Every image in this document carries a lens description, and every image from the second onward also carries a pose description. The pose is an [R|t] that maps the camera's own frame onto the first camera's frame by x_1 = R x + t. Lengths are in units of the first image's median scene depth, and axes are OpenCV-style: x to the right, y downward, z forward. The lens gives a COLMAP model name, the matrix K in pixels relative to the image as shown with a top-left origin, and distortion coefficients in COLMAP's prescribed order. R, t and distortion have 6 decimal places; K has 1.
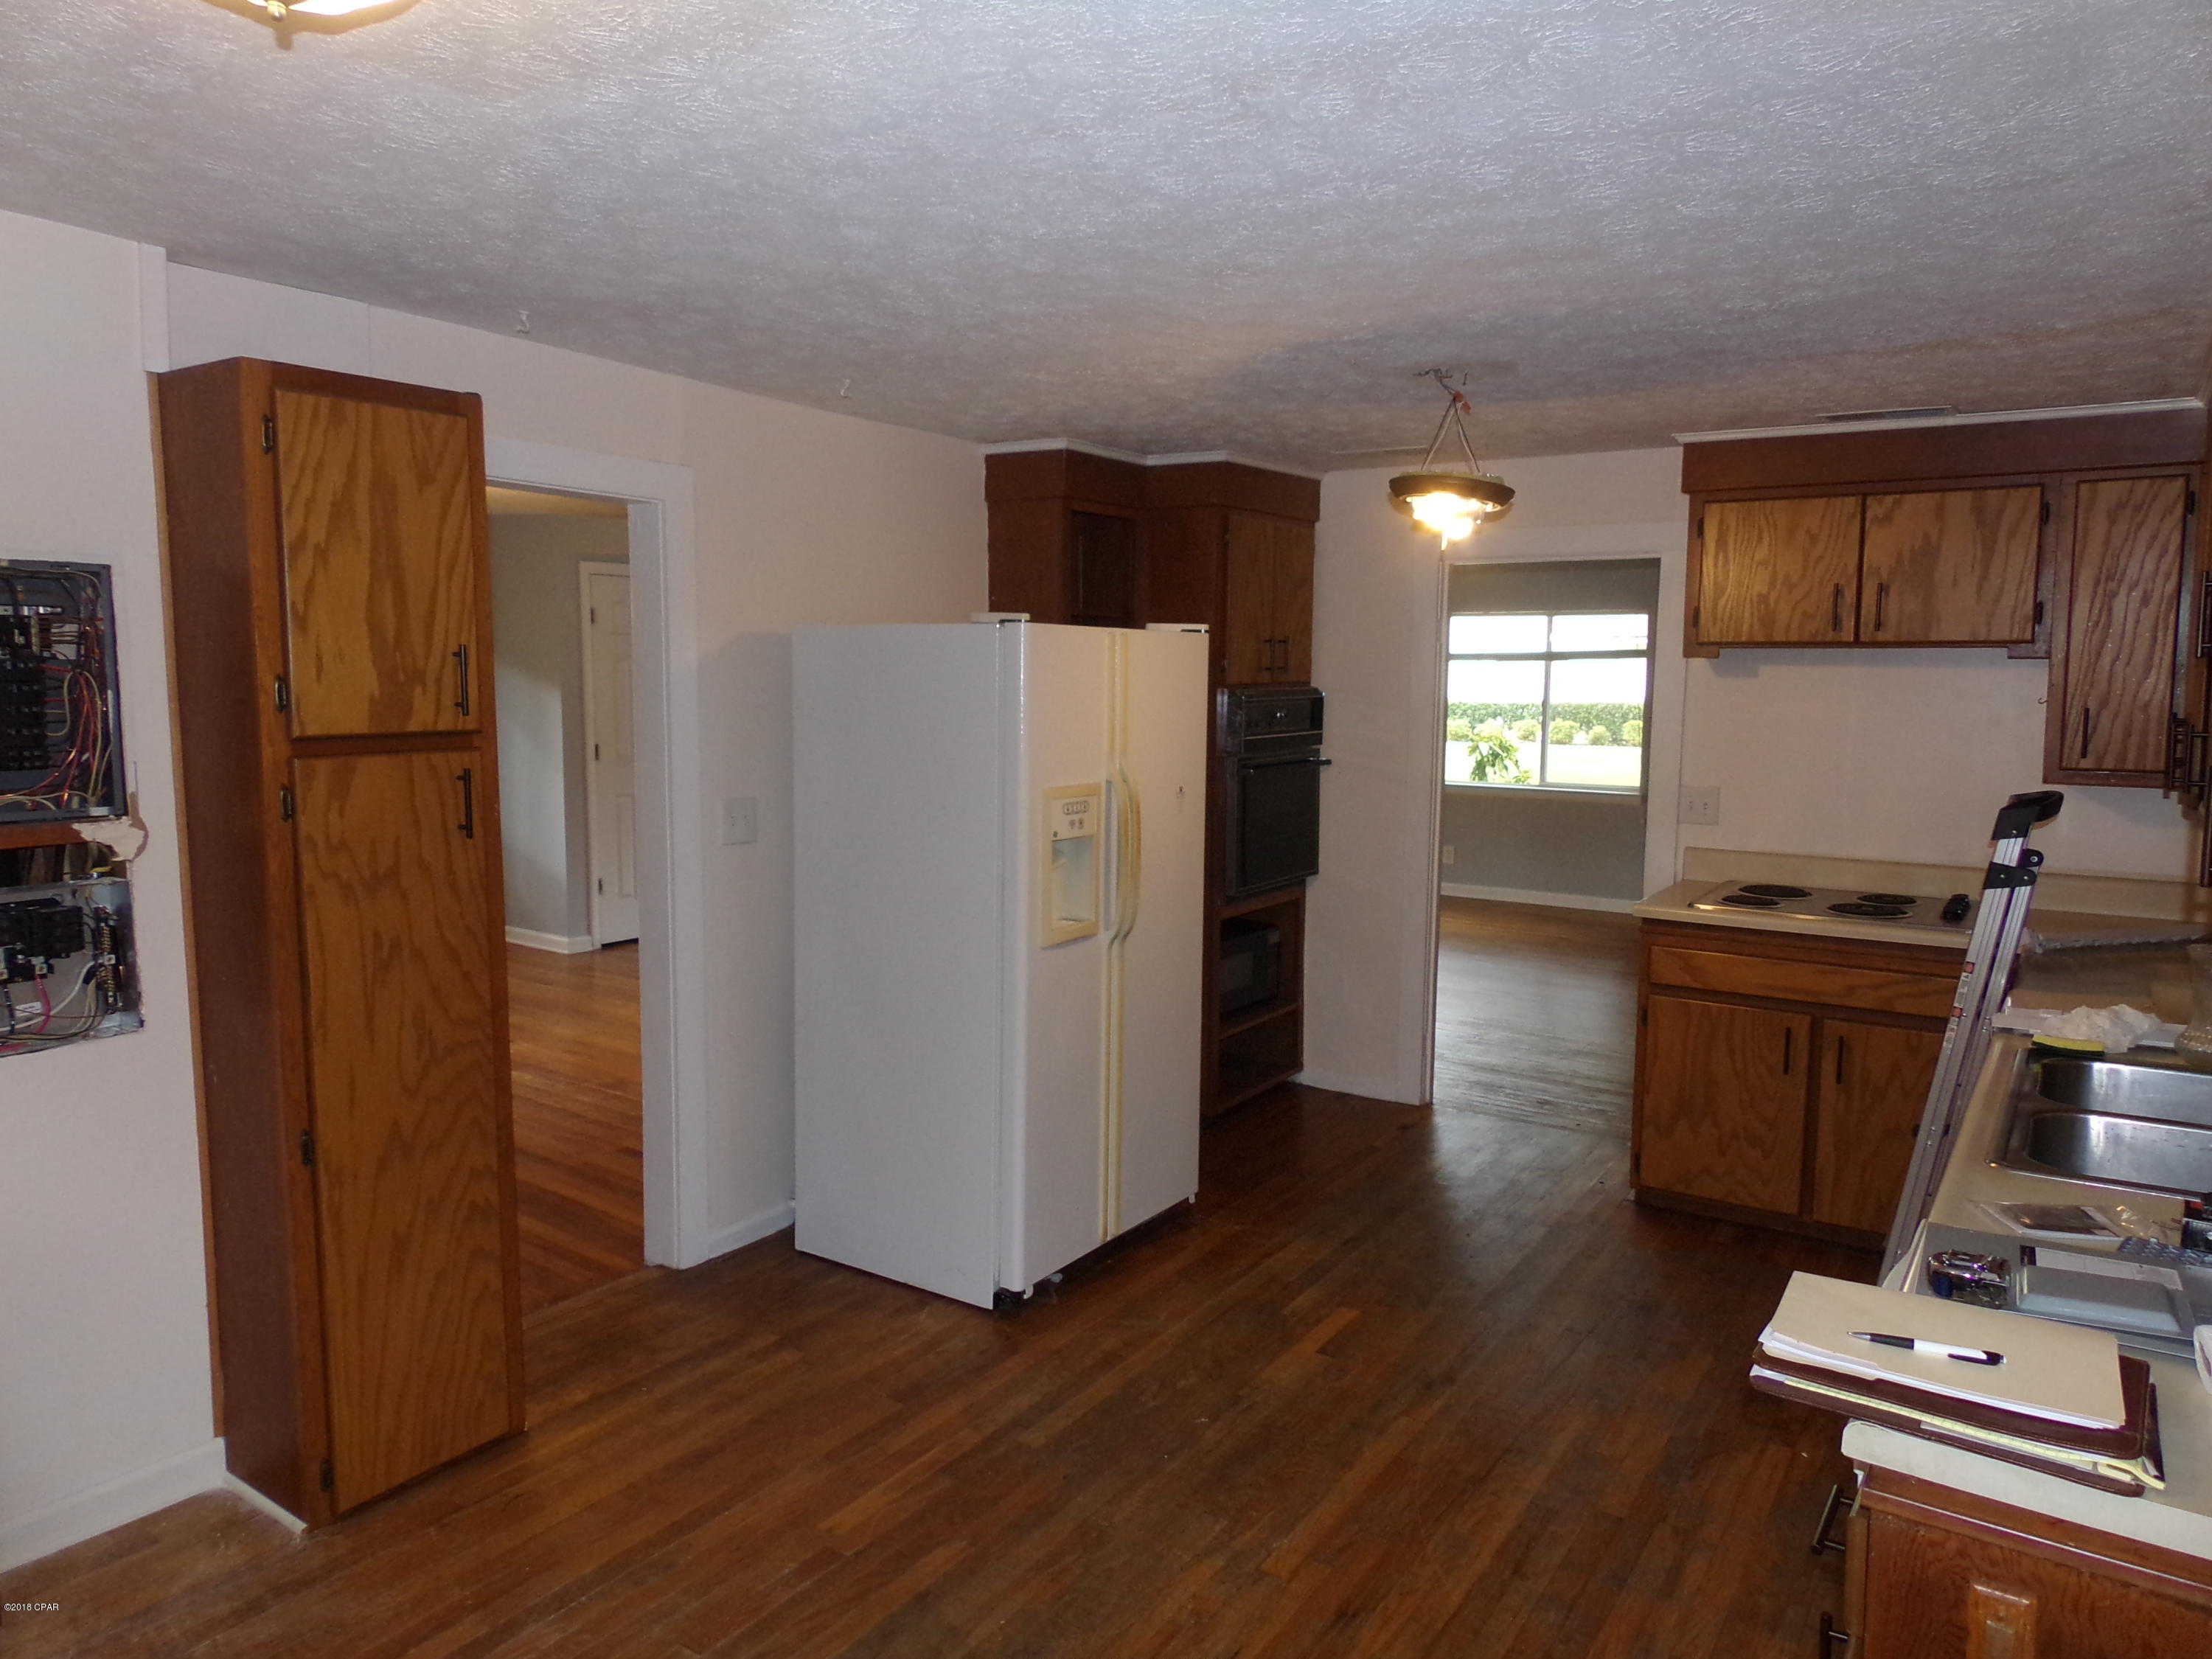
lens RADIAL K [[1546.1, 0, 1106.0], [0, 1546.1, 829.5], [0, 0, 1]] dist [-0.007773, 0.031699]
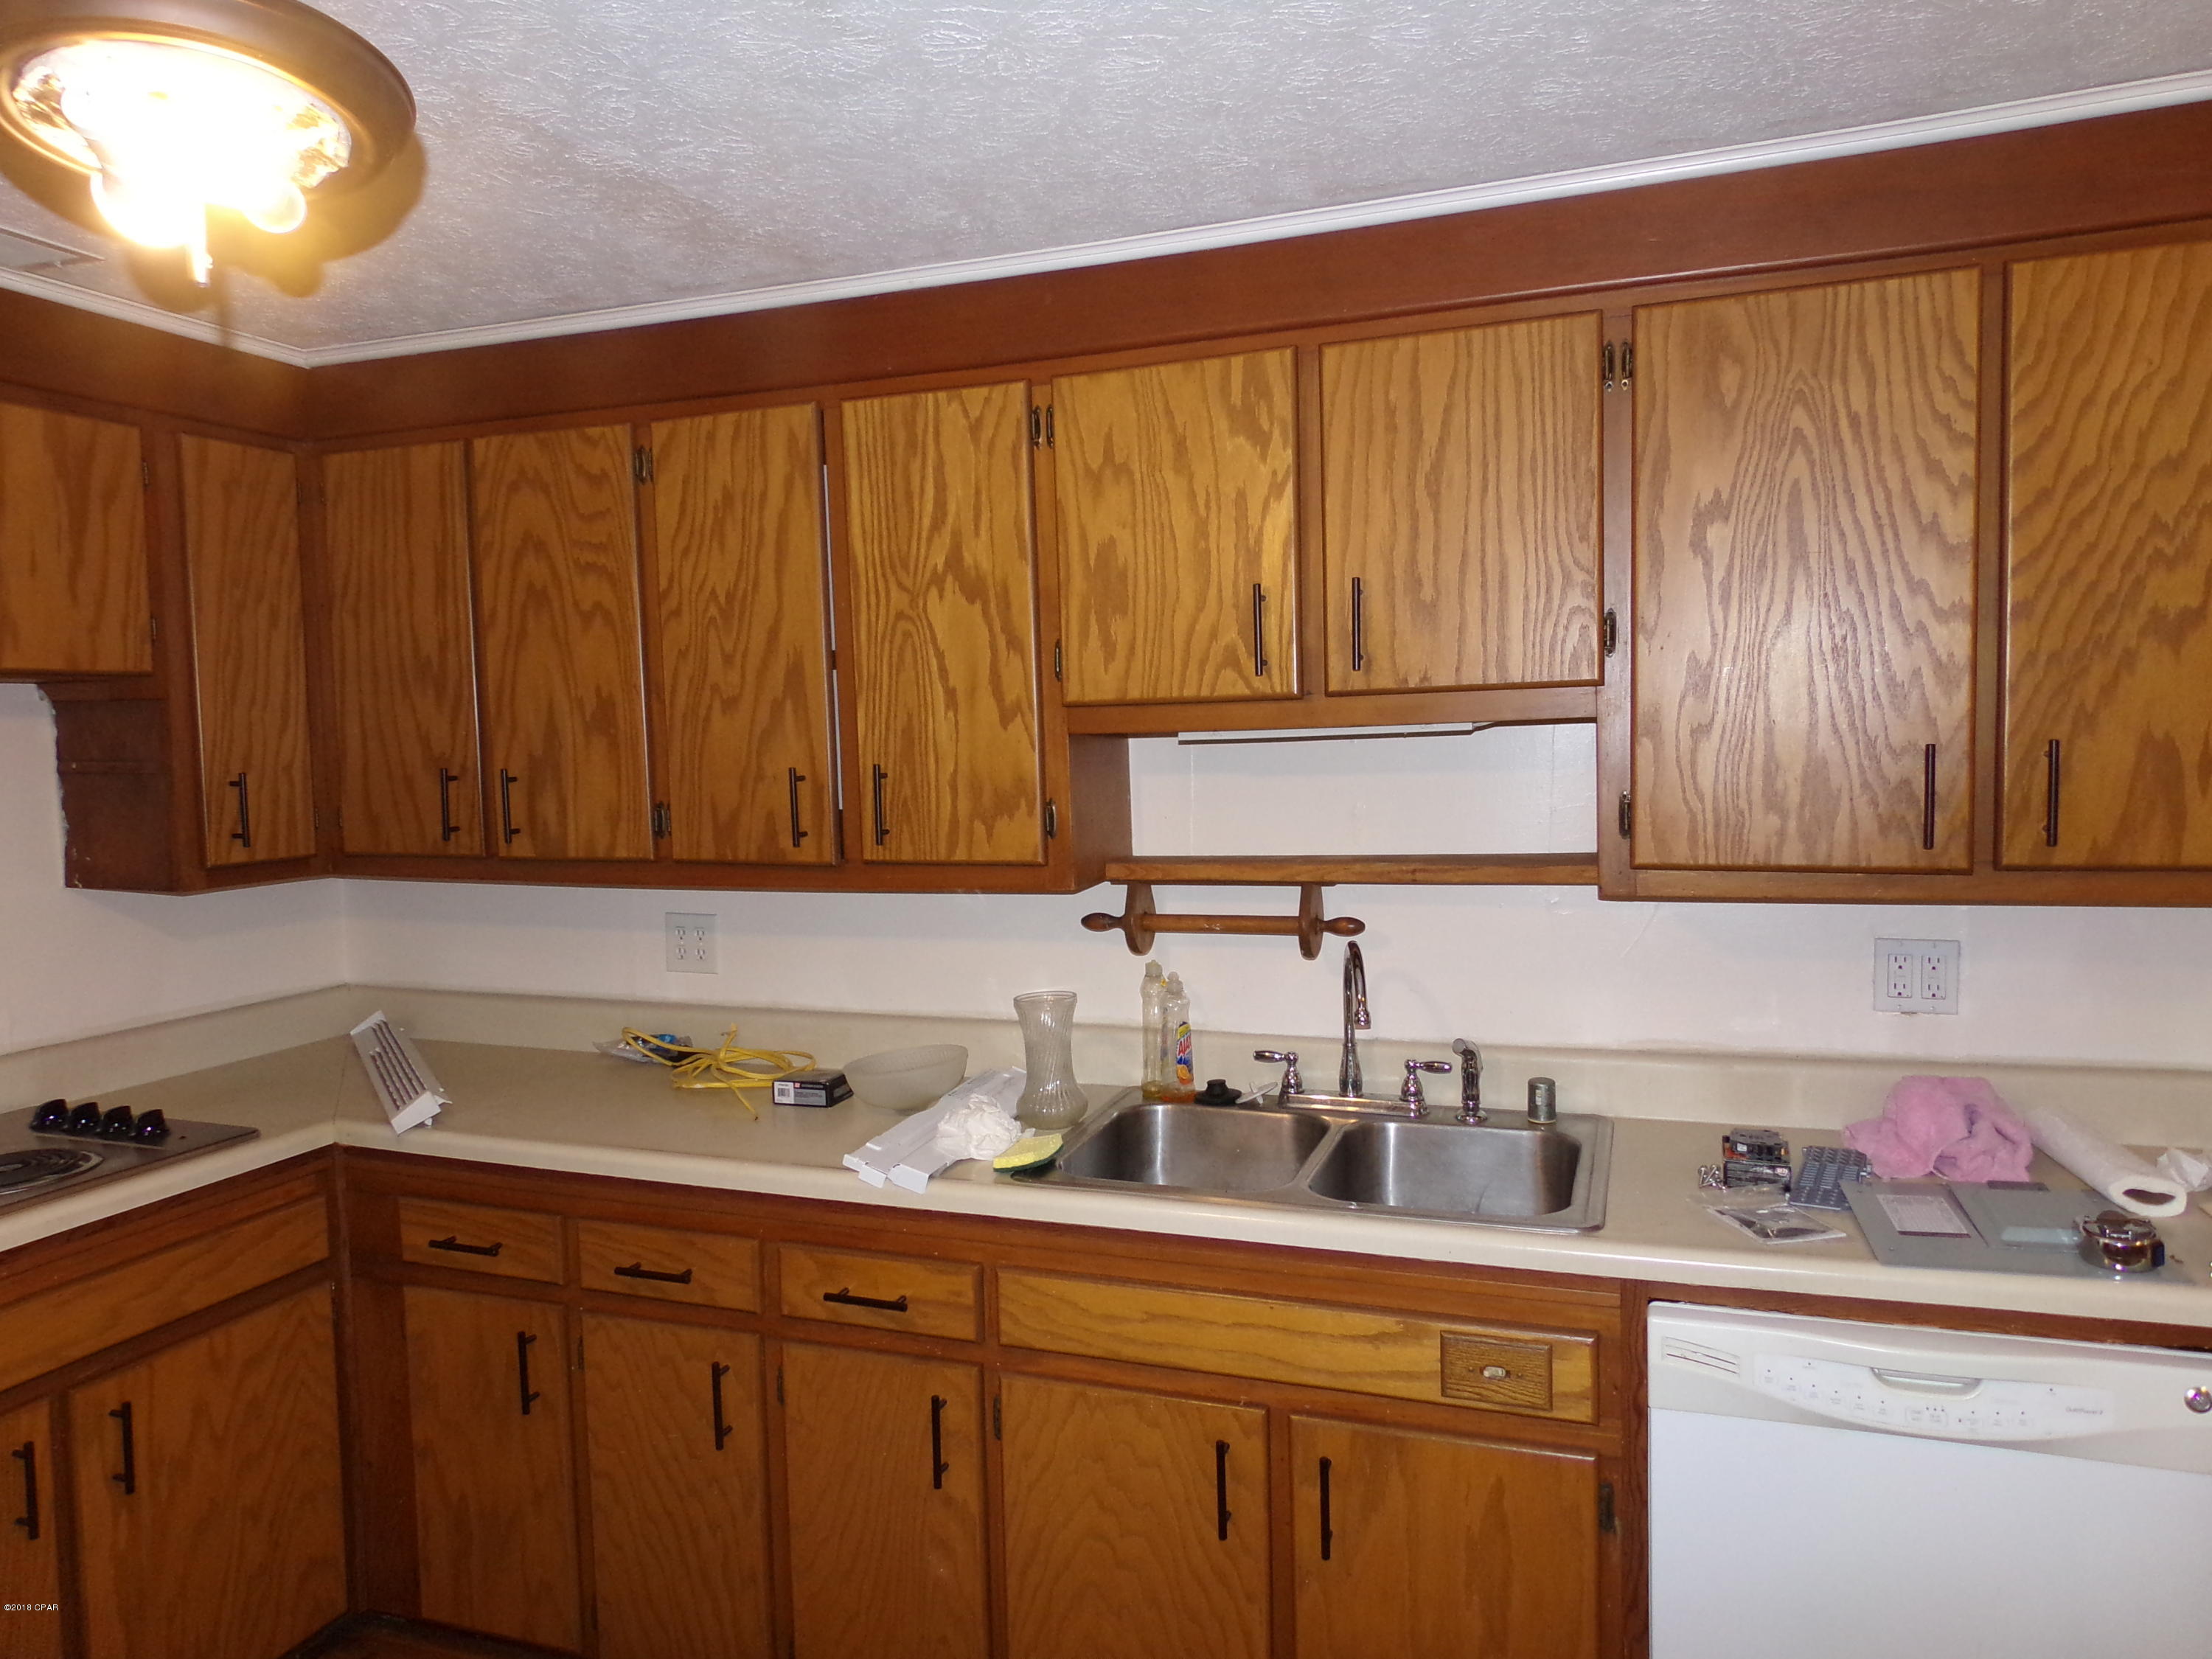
lens RADIAL K [[1546.1, 0, 1106.0], [0, 1546.1, 829.5], [0, 0, 1]] dist [-0.007773, 0.031699]
pose [[-0.229147, -0.069228, 0.970927, -0.180696], [0.135144, 0.985545, 0.102166, -0.118146], [-0.963965, 0.154625, -0.216479, 1.285465]]
